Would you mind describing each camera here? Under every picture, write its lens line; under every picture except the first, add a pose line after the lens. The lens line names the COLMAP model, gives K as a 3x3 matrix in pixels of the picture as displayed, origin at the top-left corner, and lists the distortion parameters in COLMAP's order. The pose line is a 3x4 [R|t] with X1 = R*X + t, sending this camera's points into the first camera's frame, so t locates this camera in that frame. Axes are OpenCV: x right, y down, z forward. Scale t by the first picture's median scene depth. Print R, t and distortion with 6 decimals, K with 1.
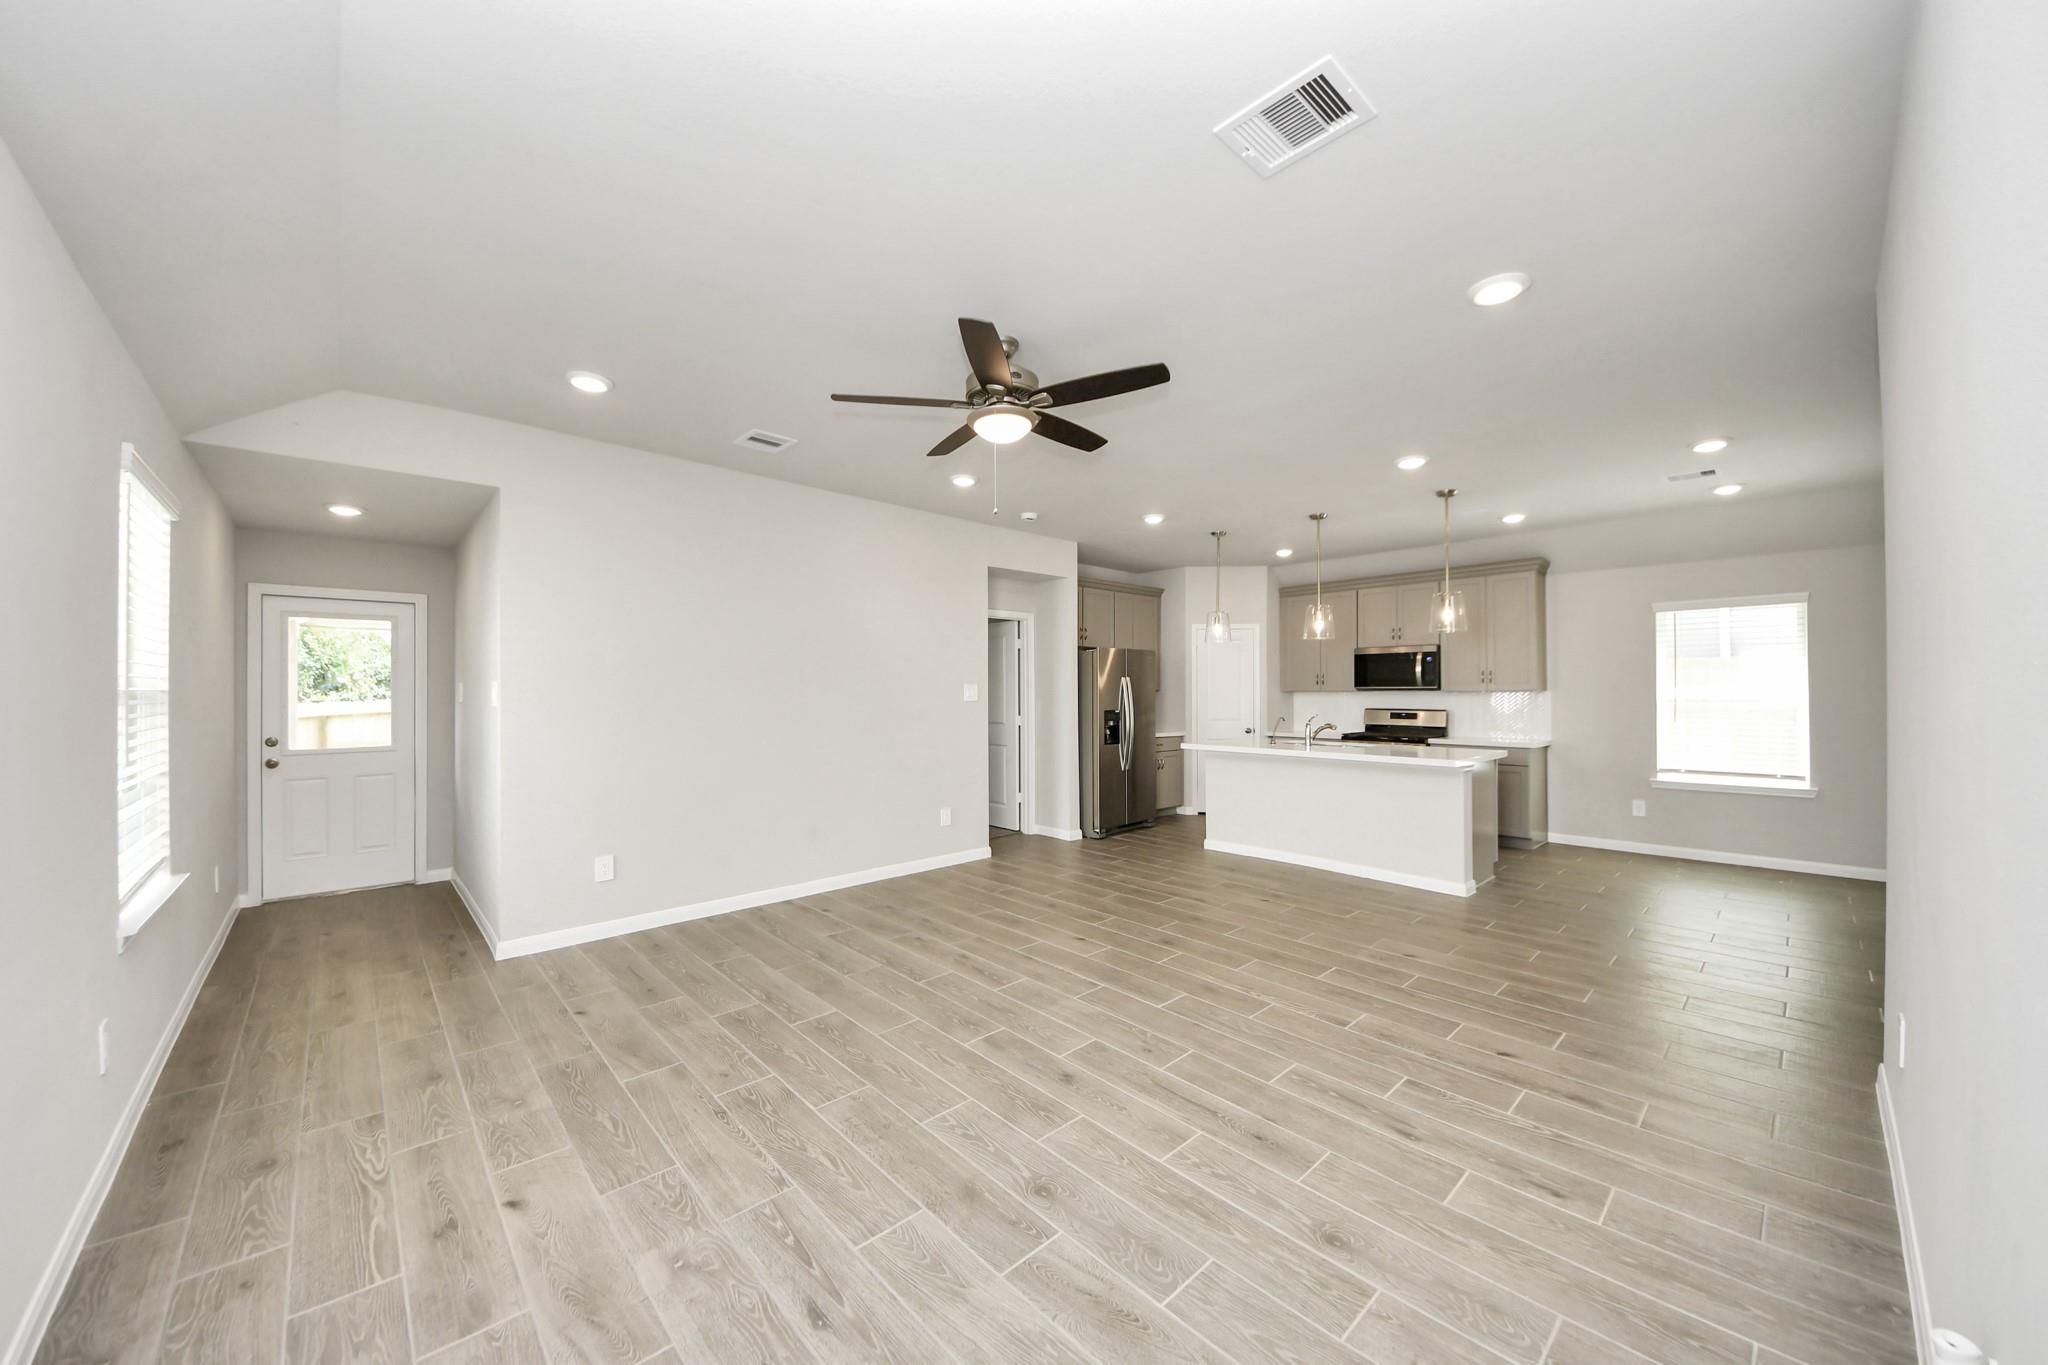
lens RADIAL K [[724.6, 0, 1024.0], [0, 724.6, 682.5], [0, 0, 1]] dist [0.024396, -0.008002]
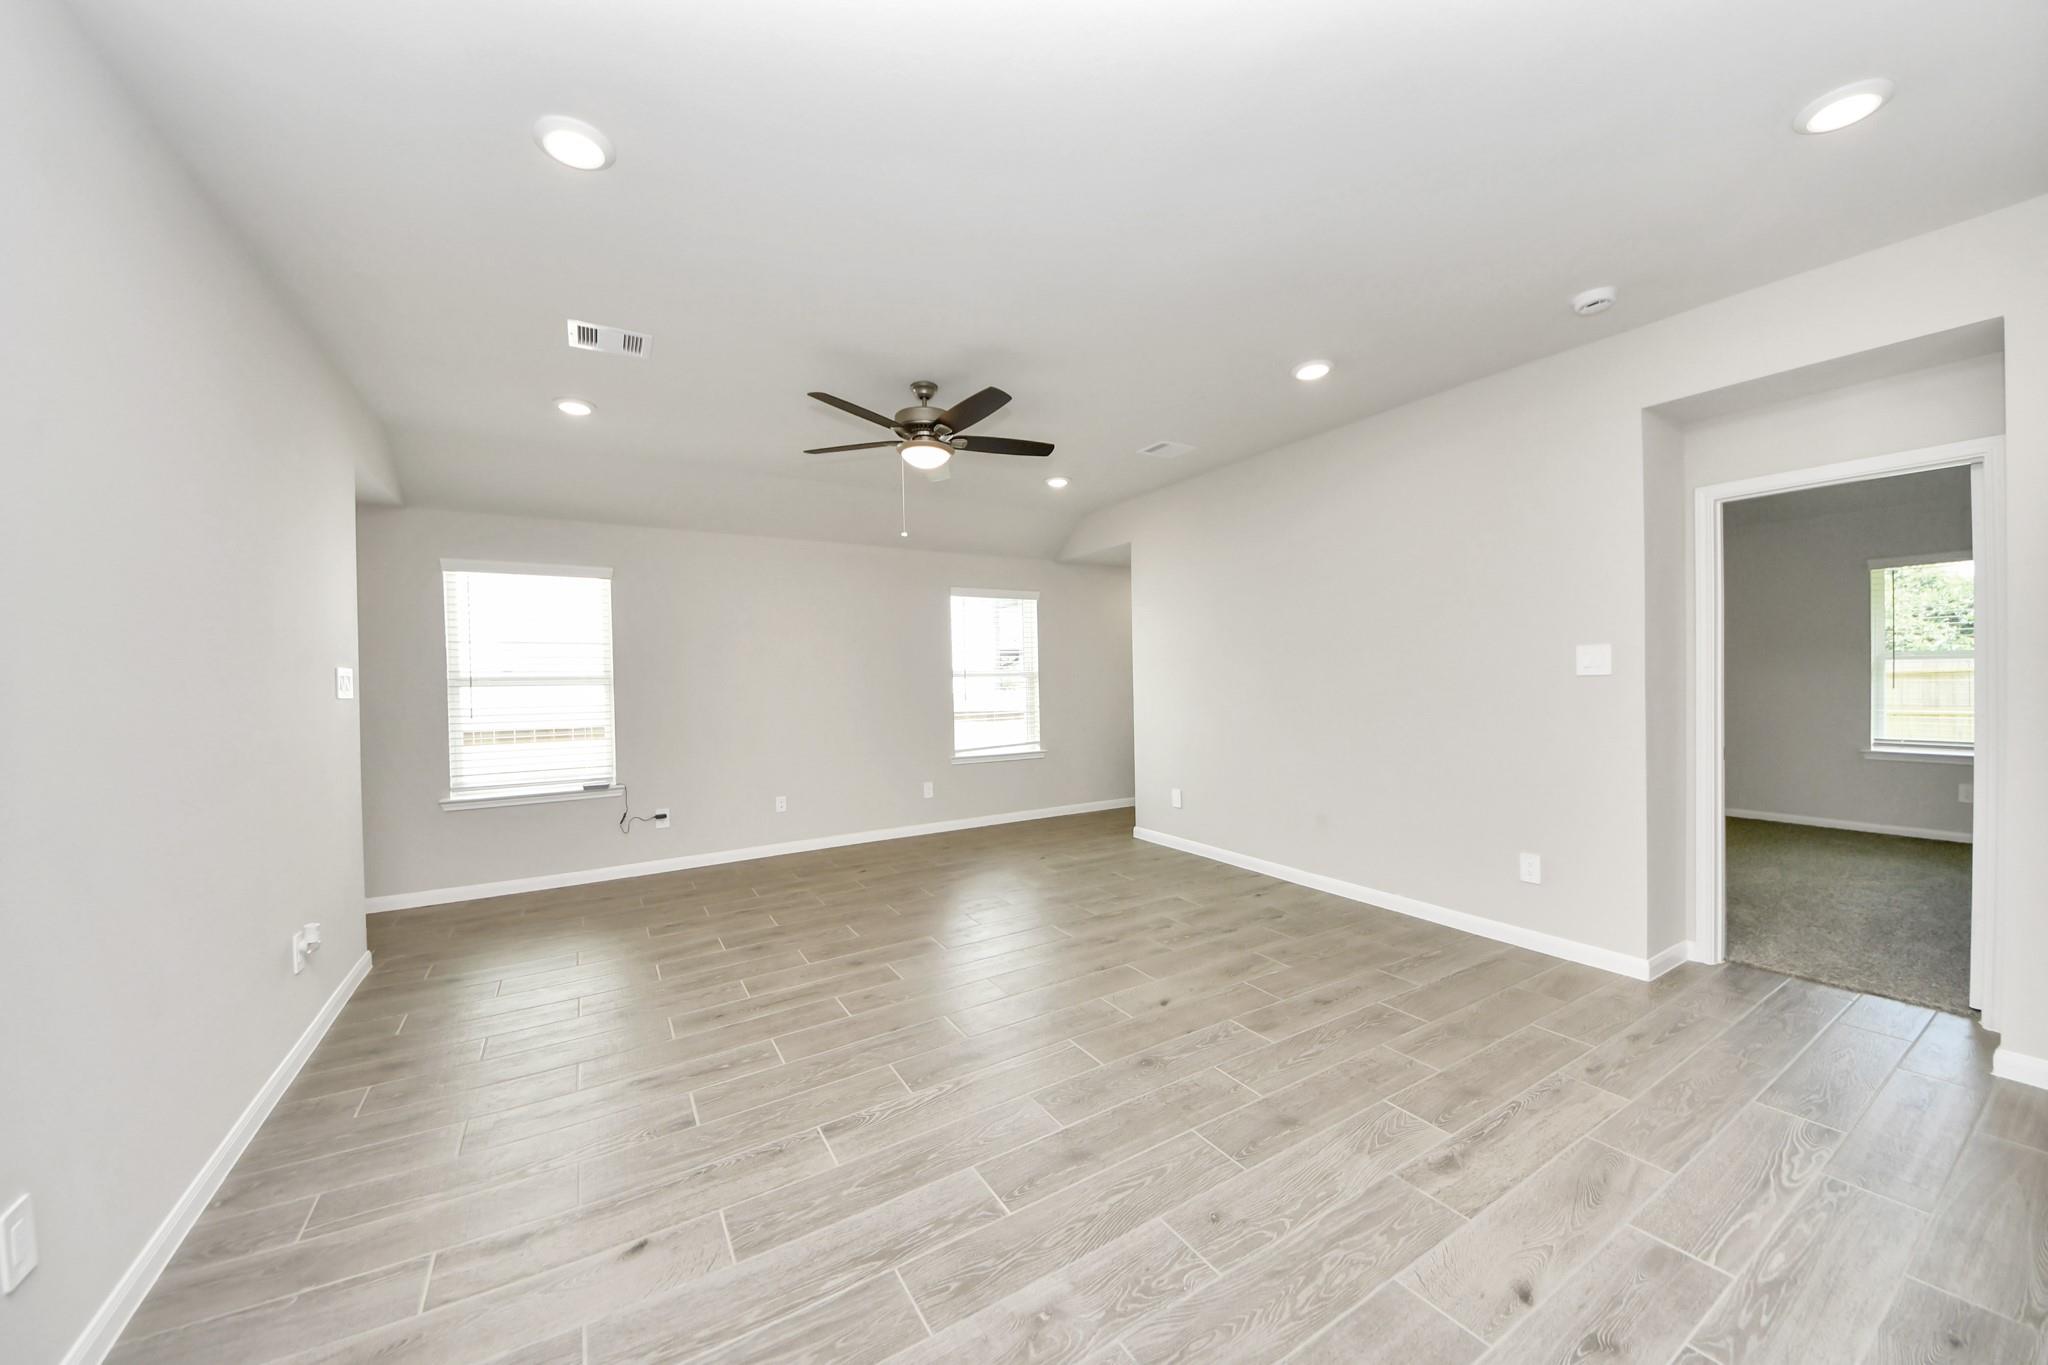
lens RADIAL K [[728.1, 0, 1012.4], [0, 728.1, 692.4], [0, 0, 1]] dist [0.000736, 0.000398]
pose [[-0.214552, 0.027505, -0.976325, 0.759888], [0.028973, 0.999343, 0.021787, 0.018089], [0.976283, -0.023612, -0.215208, 0.938293]]
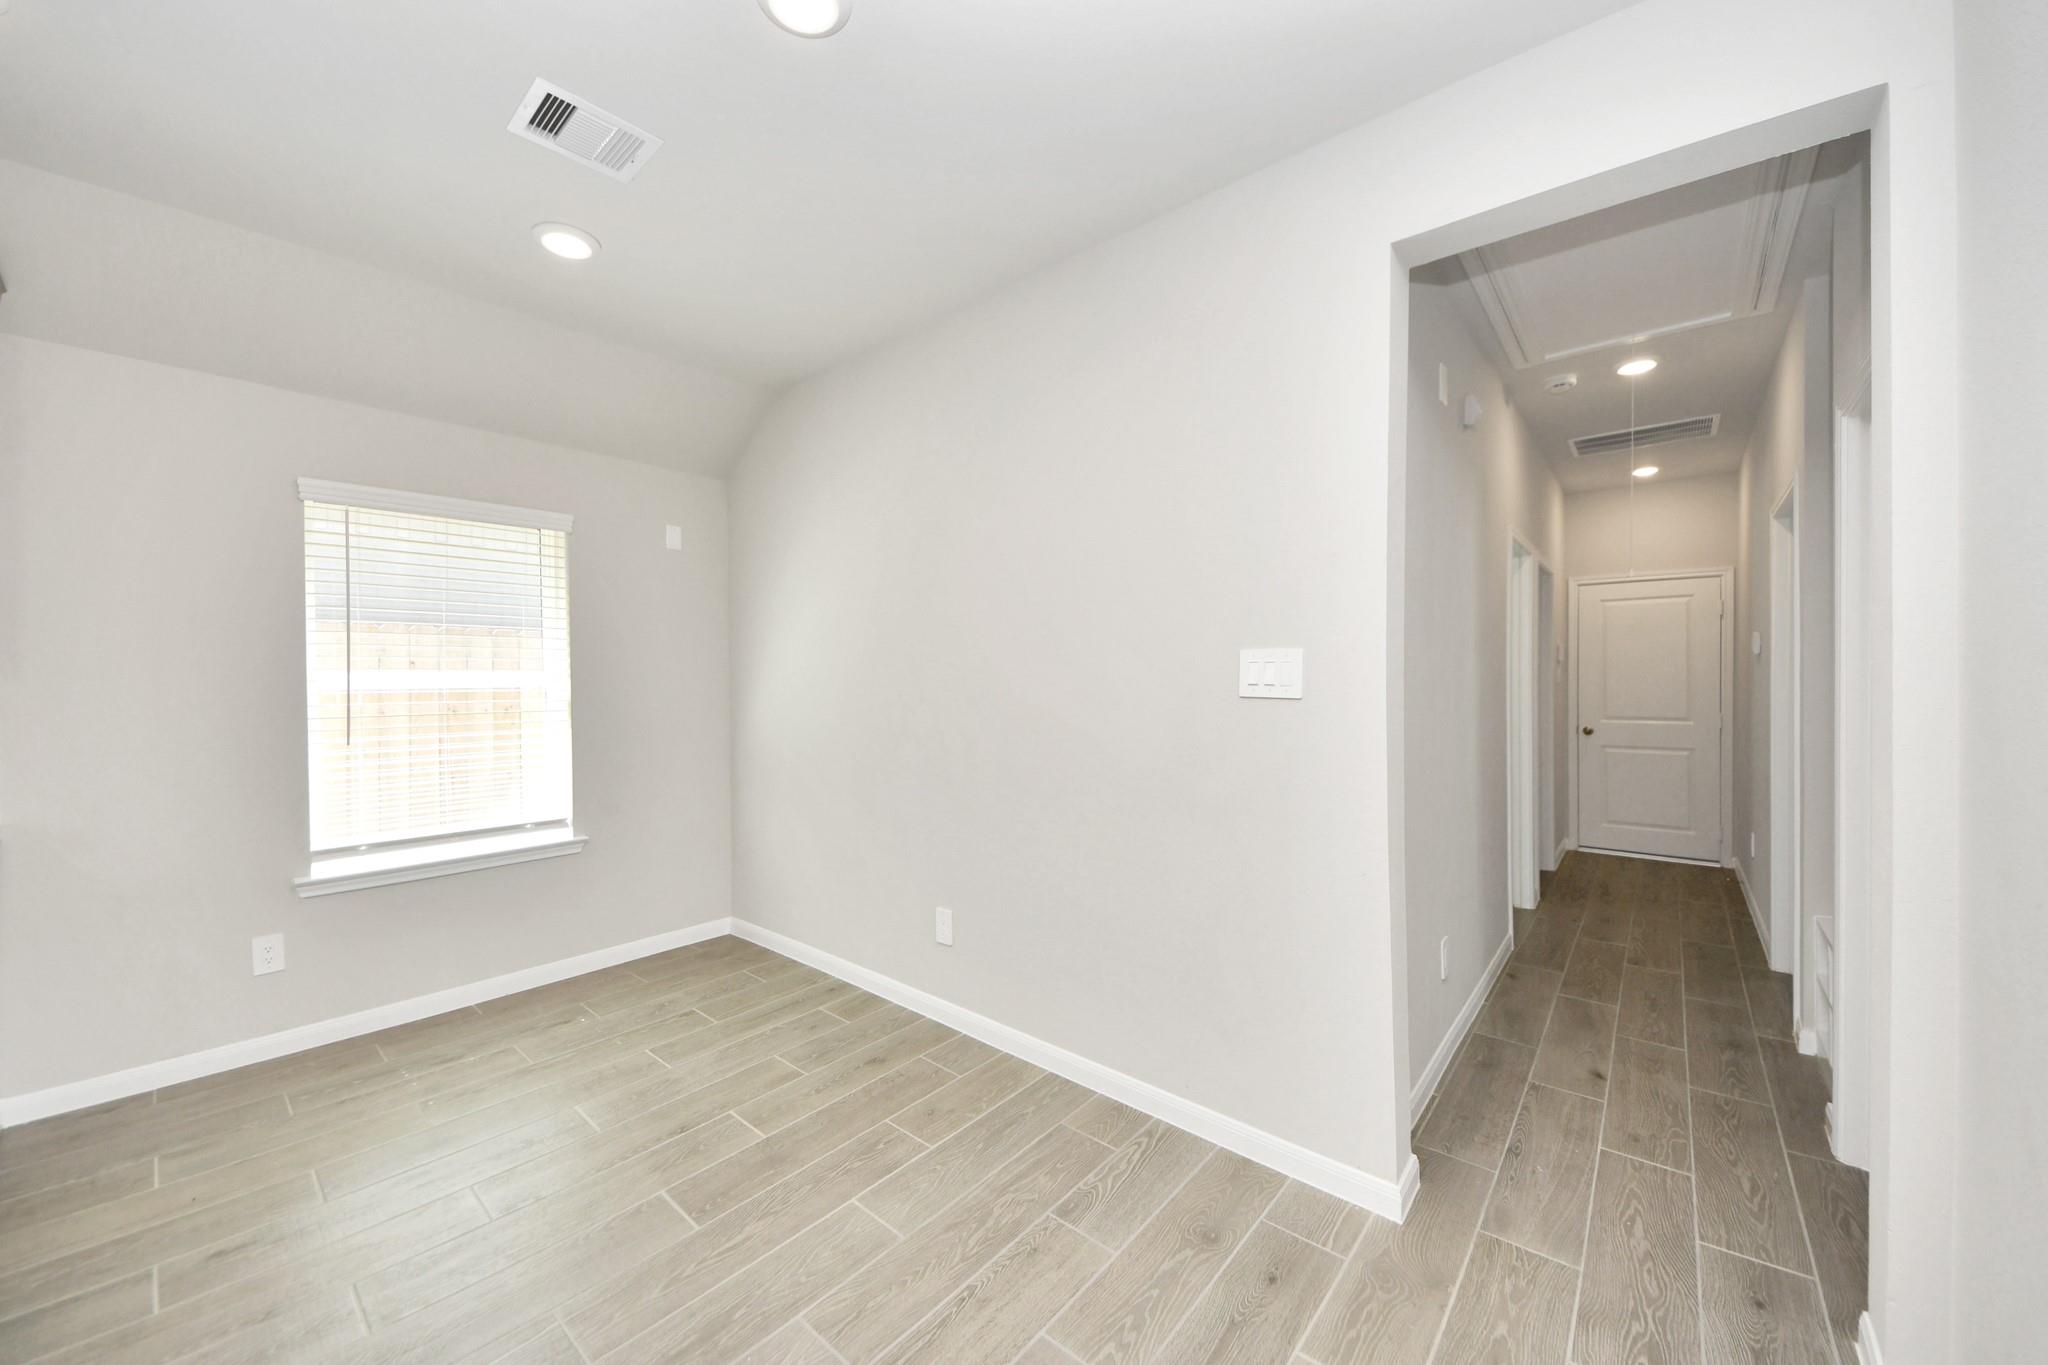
lens RADIAL K [[746.9, 0, 1012.8], [0, 746.9, 684.9], [0, 0, 1]] dist [0.032578, -0.019917]
pose [[-0.104702, -0.004267, 0.994495, 0.518520], [-0.003832, 0.999985, 0.003887, 0.018626], [-0.994496, -0.003403, -0.104716, 0.891968]]
